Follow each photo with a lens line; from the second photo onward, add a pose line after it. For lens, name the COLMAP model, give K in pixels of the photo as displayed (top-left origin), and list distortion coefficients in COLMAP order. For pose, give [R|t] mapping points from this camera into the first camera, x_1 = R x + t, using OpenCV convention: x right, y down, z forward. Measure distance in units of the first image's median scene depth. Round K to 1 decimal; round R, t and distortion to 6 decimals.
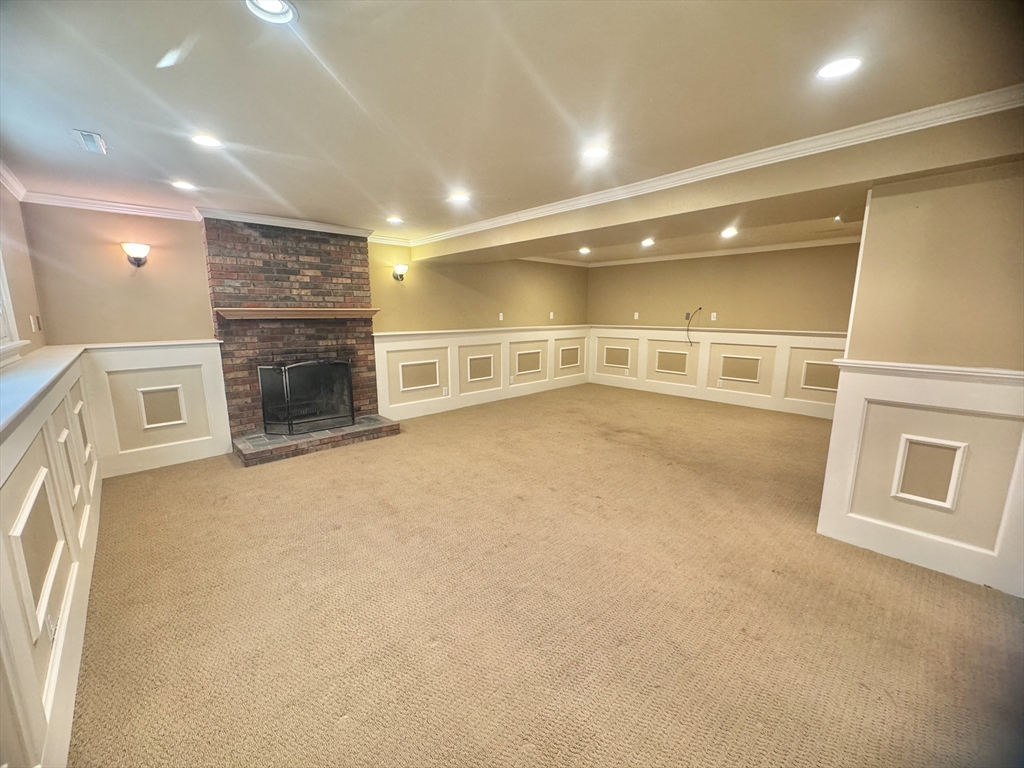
lens RADIAL K [[400.2, 0, 512.0], [0, 400.2, 384.0], [0, 0, 1]] dist [0.000824, 0.000037]
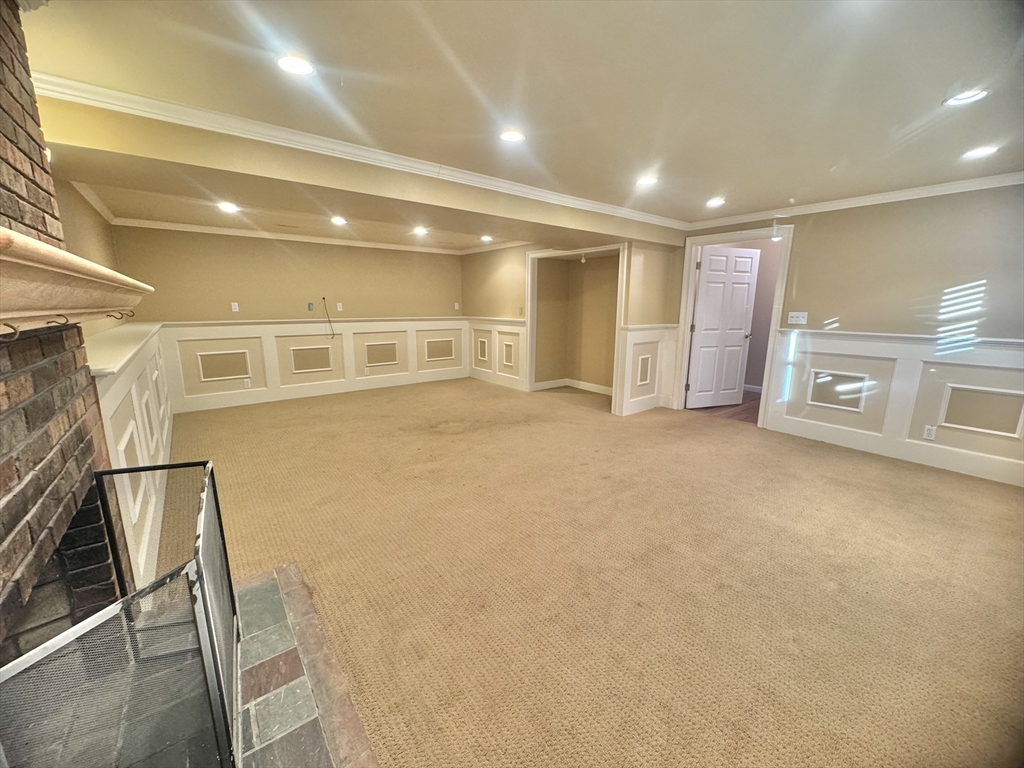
lens RADIAL K [[400.2, 0, 512.0], [0, 400.2, 384.0], [0, 0, 1]] dist [0.000824, 0.000037]
pose [[0.092555, -0.196199, 0.976186, -0.624065], [0.173500, 0.968574, 0.178219, -0.118940], [-0.980475, 0.152873, 0.123687, 0.677599]]
